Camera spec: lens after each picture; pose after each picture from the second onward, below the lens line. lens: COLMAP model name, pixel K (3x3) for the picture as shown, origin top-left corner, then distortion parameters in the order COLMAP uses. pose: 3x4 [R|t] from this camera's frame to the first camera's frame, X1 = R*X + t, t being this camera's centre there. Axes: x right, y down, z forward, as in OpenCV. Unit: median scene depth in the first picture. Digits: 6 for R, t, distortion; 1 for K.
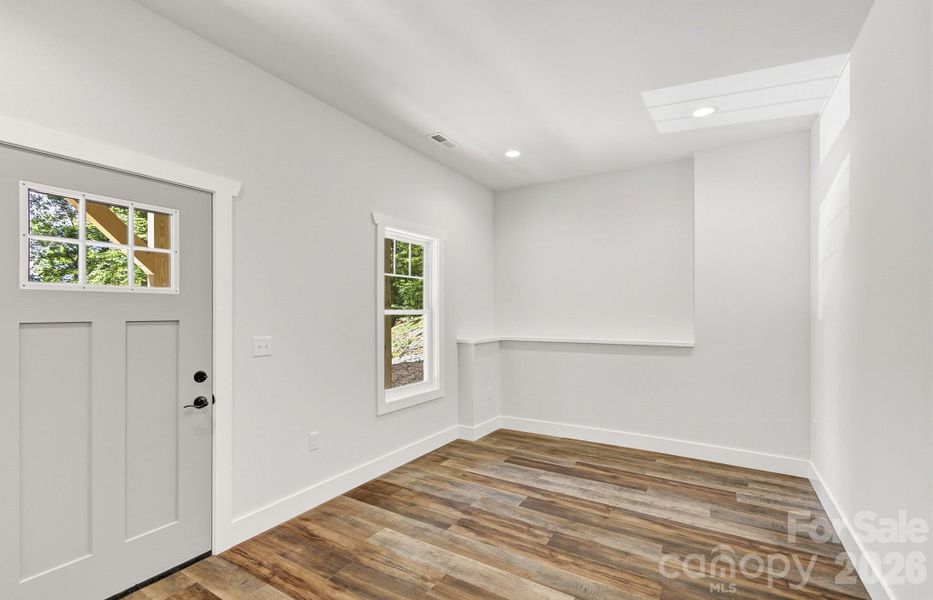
lens RADIAL K [[407.7, 0, 469.0], [0, 407.7, 310.1], [0, 0, 1]] dist [-0.013176, 0.000359]
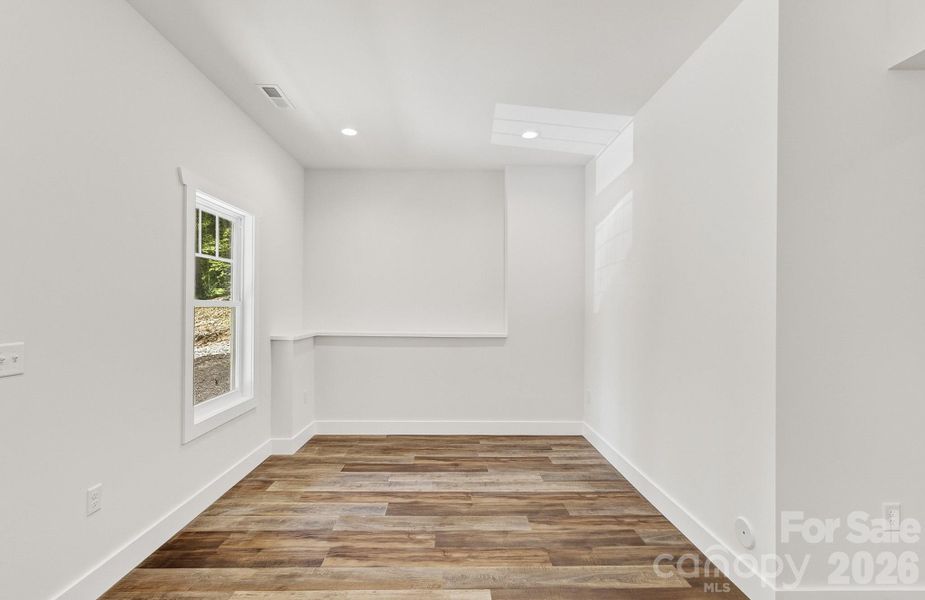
lens RADIAL K [[410.7, 0, 462.5], [0, 410.7, 304.9], [0, 0, 1]] dist [-0.045800, 0.031131]
pose [[0.840455, 0.008270, 0.541818, -0.219734], [-0.009281, 0.999957, -0.000865, 0.003397], [-0.541802, -0.004301, 0.840495, 0.125739]]
